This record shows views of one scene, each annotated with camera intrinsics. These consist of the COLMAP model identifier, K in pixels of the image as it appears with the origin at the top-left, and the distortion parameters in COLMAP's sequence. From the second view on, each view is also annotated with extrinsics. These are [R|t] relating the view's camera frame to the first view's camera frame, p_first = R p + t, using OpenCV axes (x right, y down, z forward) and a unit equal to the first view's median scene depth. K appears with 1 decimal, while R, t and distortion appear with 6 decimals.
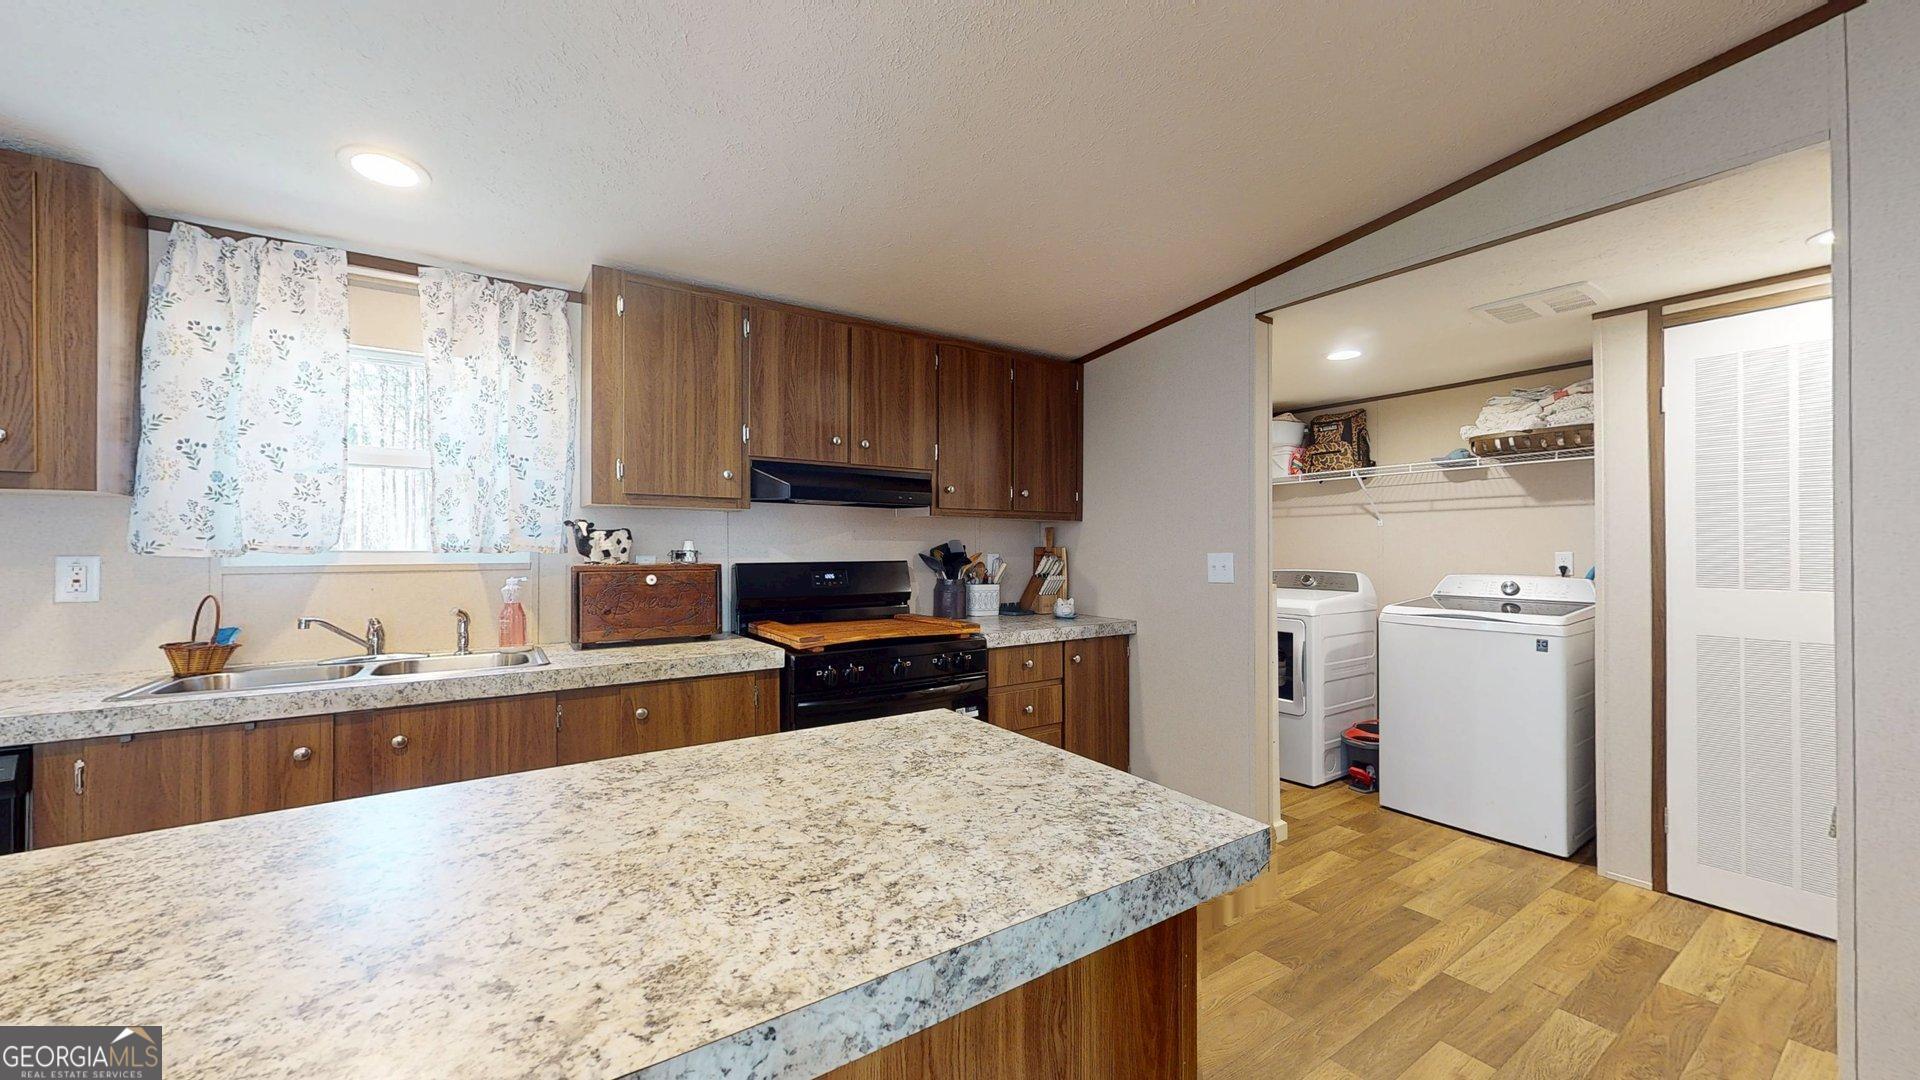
lens RADIAL K [[702.5, 0, 960.6], [0, 702.5, 541.6], [0, 0, 1]] dist [0.000419, -0.000033]
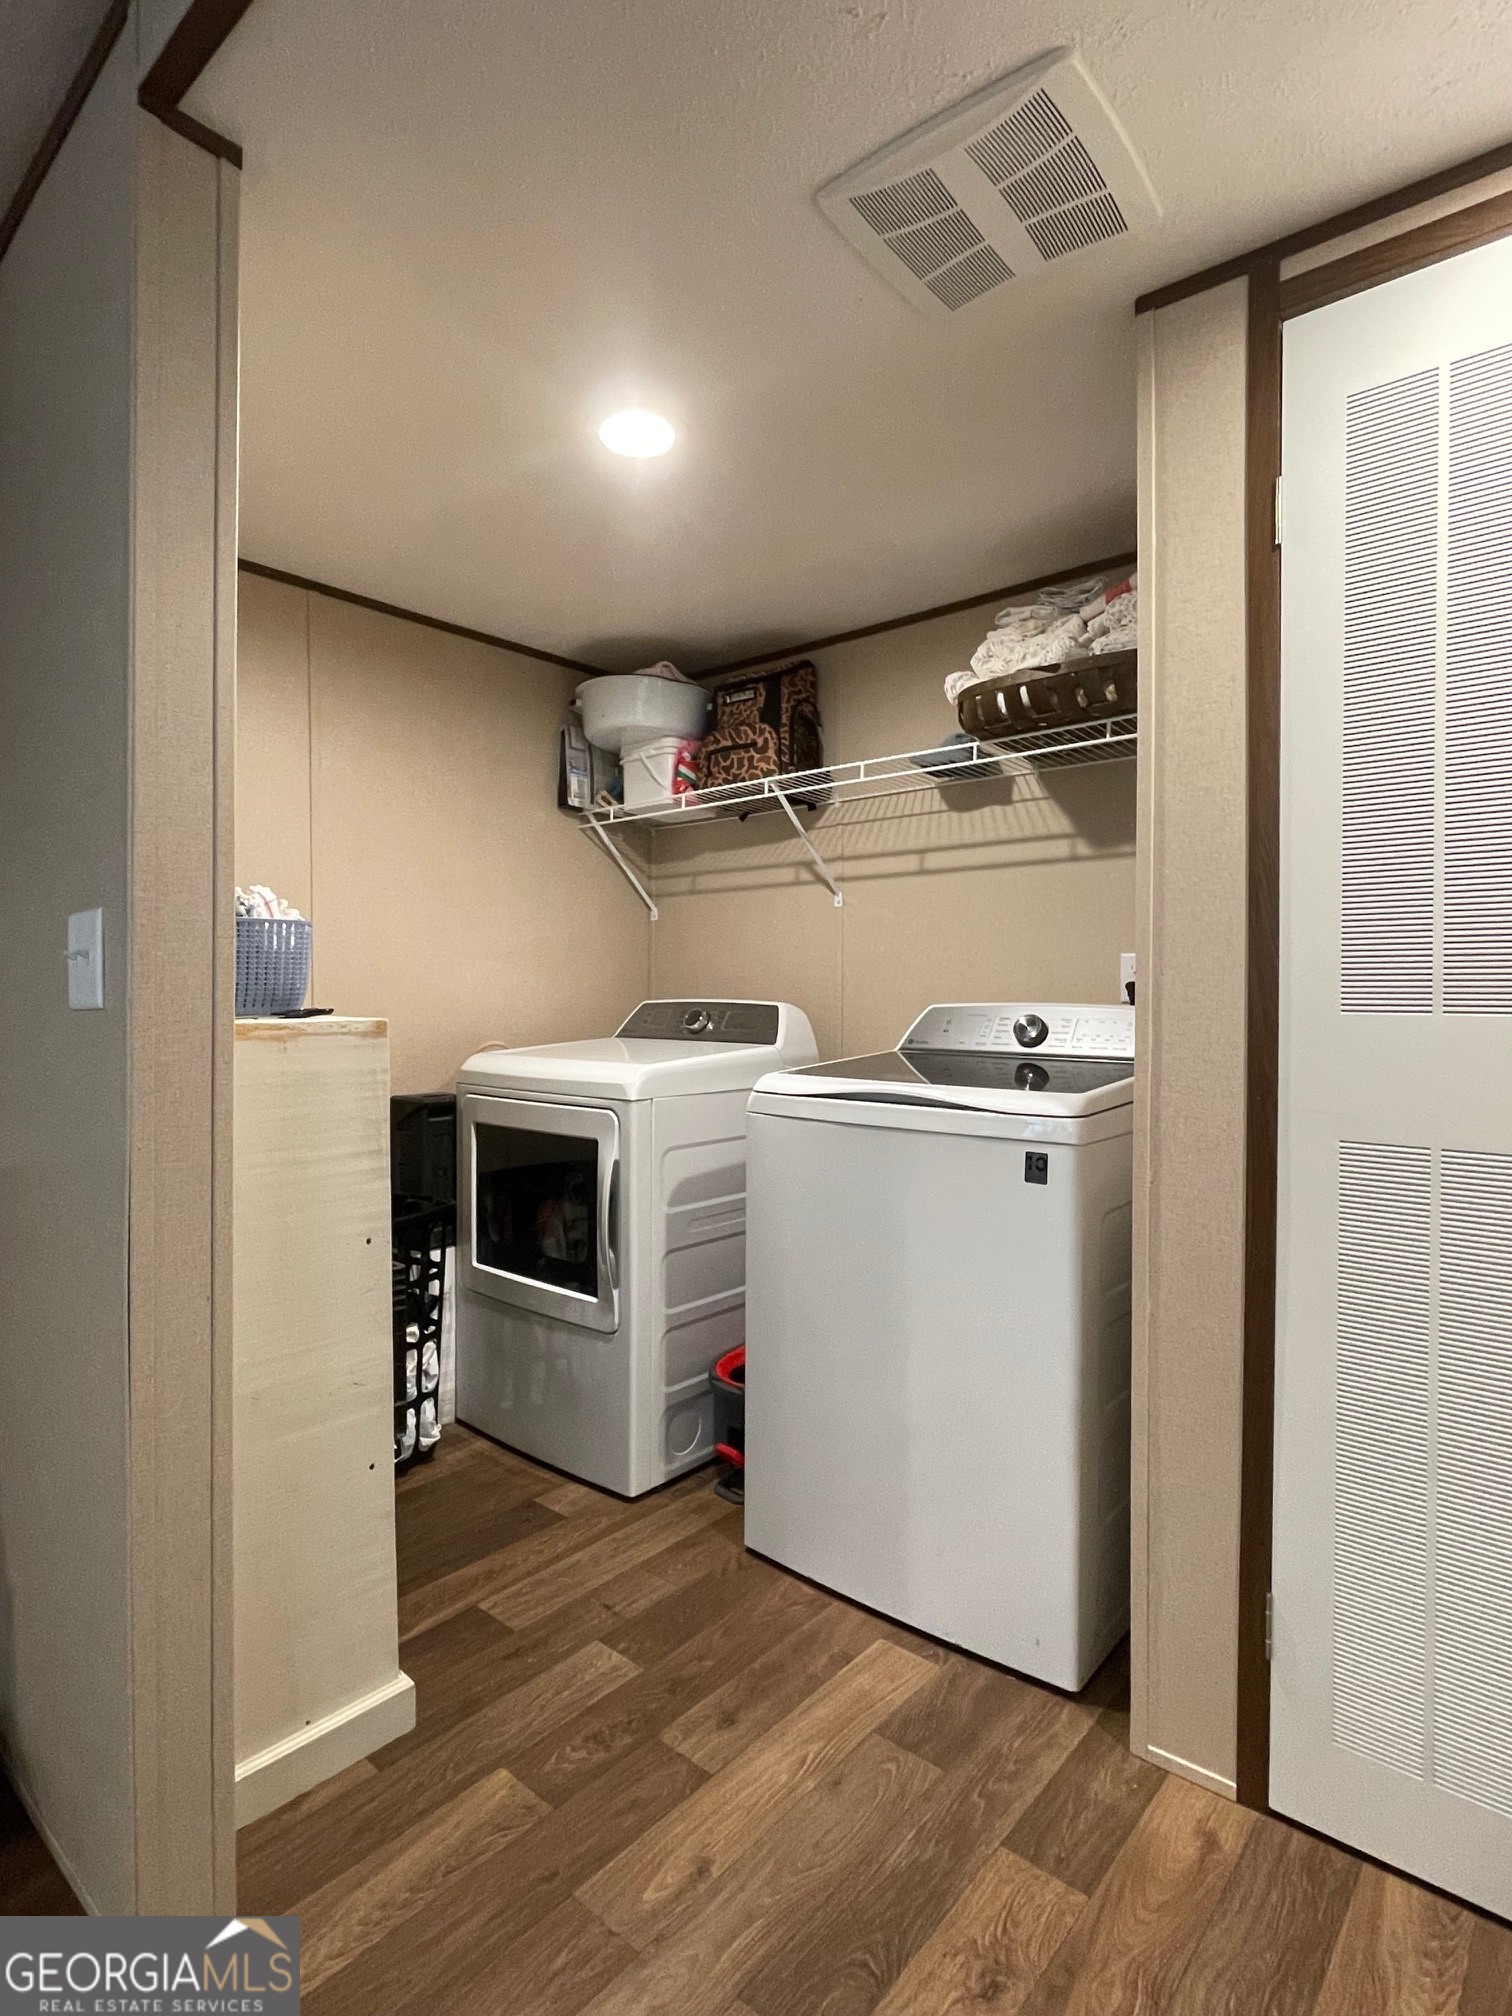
lens RADIAL K [[1051.6, 0, 758.1], [0, 1051.6, 1002.4], [0, 0, 1]] dist [-0.002966, -0.001196]
pose [[0.964340, 0.003147, 0.264649, 0.755097], [-0.007642, 0.999843, 0.015957, 0.067225], [-0.264557, -0.017411, 0.964213, 0.684100]]
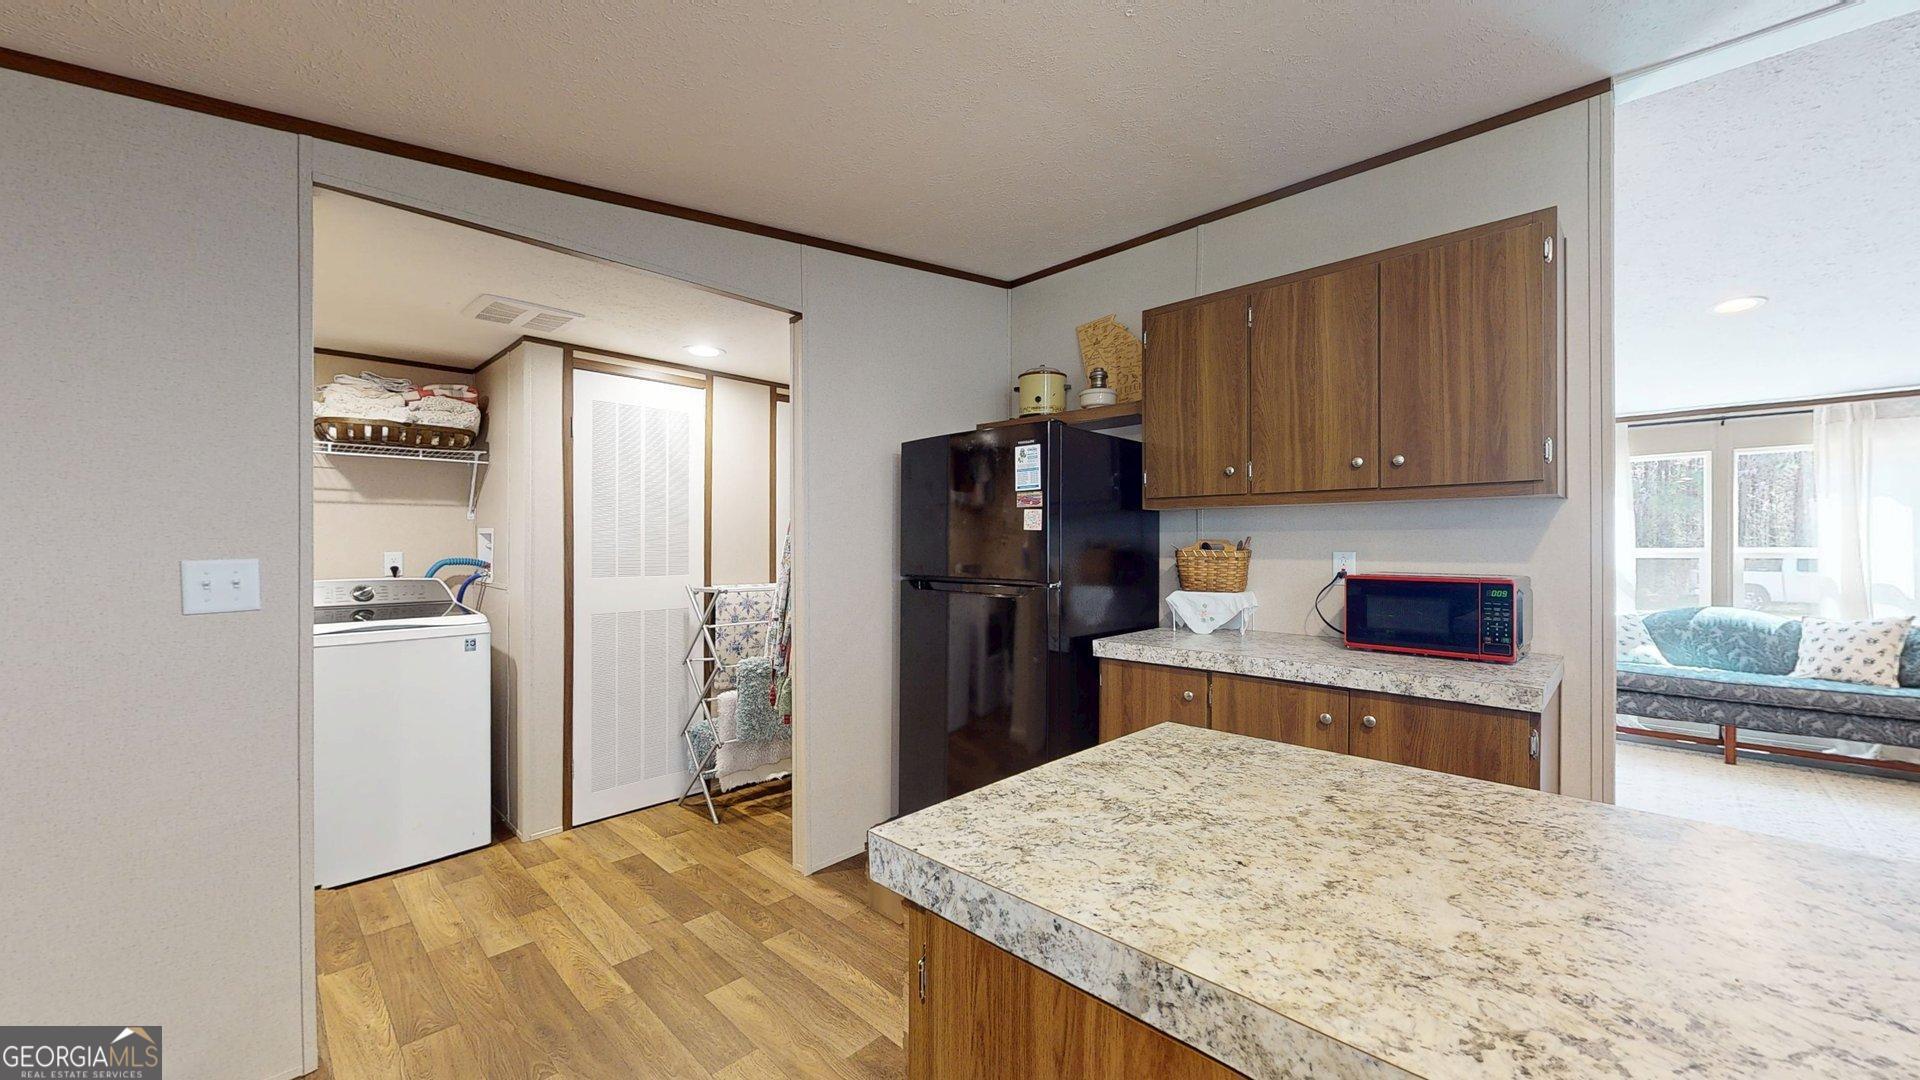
lens RADIAL K [[702.5, 0, 960.6], [0, 702.5, 541.6], [0, 0, 1]] dist [0.000419, -0.000033]
pose [[-0.198034, 0.003040, 0.980190, -0.432503], [-0.003465, 0.999987, -0.003802, 0.002529], [-0.980189, -0.004149, -0.198021, 0.748333]]
